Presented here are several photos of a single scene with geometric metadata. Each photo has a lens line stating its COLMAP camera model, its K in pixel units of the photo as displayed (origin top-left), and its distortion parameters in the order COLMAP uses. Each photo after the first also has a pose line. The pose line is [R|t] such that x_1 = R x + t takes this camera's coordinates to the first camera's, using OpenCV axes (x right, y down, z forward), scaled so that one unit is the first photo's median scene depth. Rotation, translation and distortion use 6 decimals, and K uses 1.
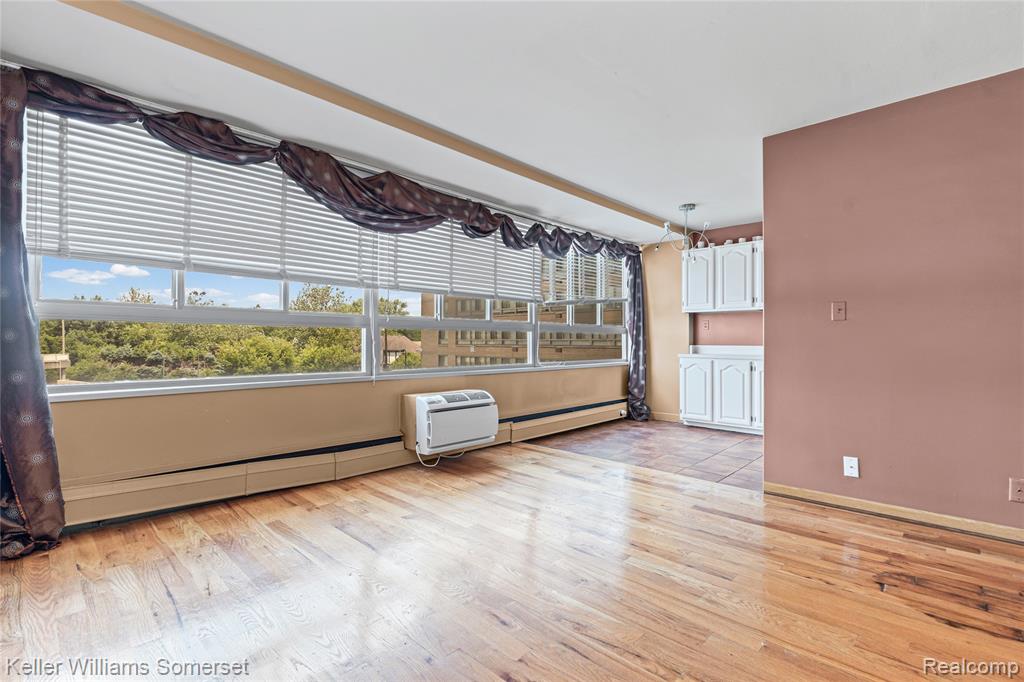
lens RADIAL K [[474.7, 0, 512.0], [0, 474.7, 341.0], [0, 0, 1]] dist [-0.003809, -0.000463]
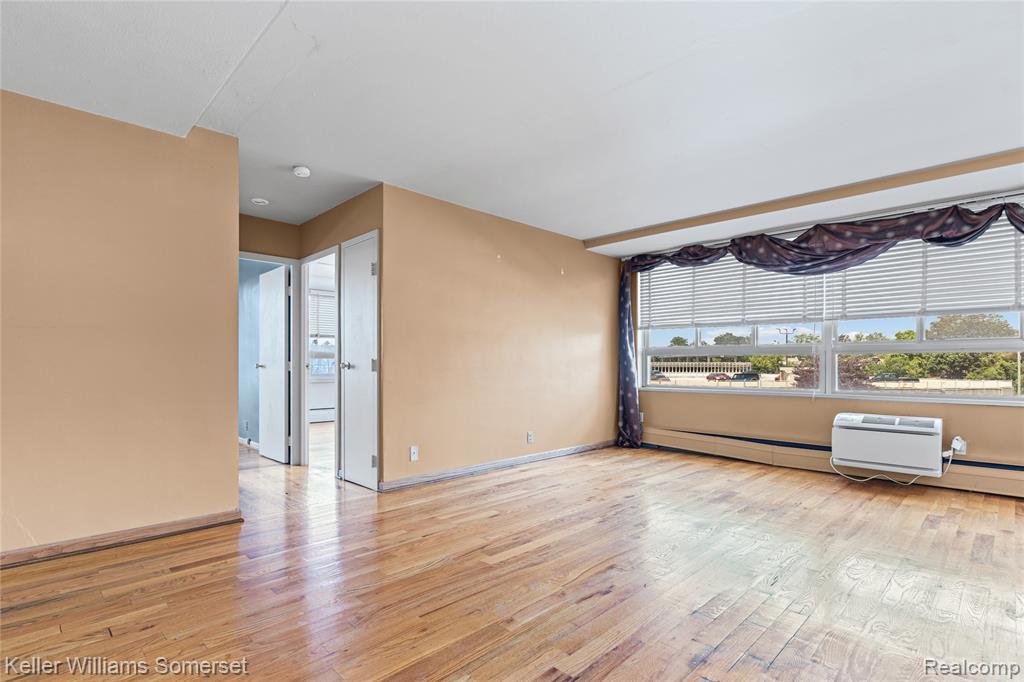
lens RADIAL K [[498.6, 0, 508.8], [0, 498.6, 366.8], [0, 0, 1]] dist [-0.001767, -0.000610]
pose [[-0.023333, -0.000320, -0.999728, 0.885206], [-0.001161, 0.999999, -0.000293, 0.005847], [0.999727, 0.001154, -0.023334, 0.209499]]
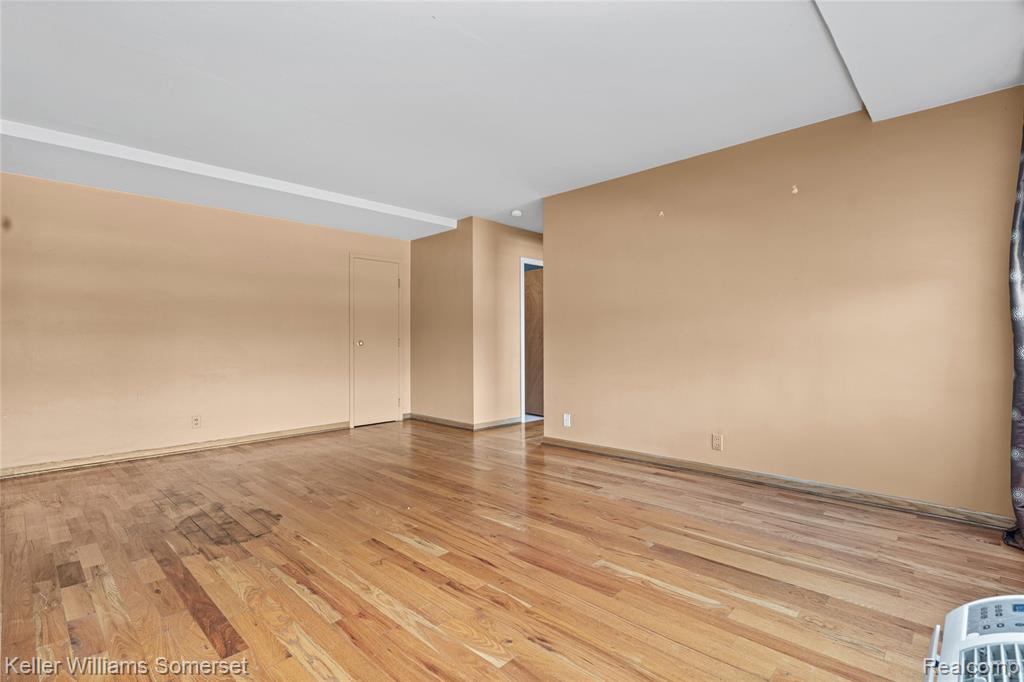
lens RADIAL K [[483.4, 0, 511.6], [0, 483.4, 337.8], [0, 0, 1]] dist [-0.008771, -0.000915]
pose [[-0.999989, 0.002686, 0.003802, 0.046532], [0.002657, 0.999969, -0.007407, -0.000633], [-0.003822, -0.007397, -0.999965, 1.066938]]
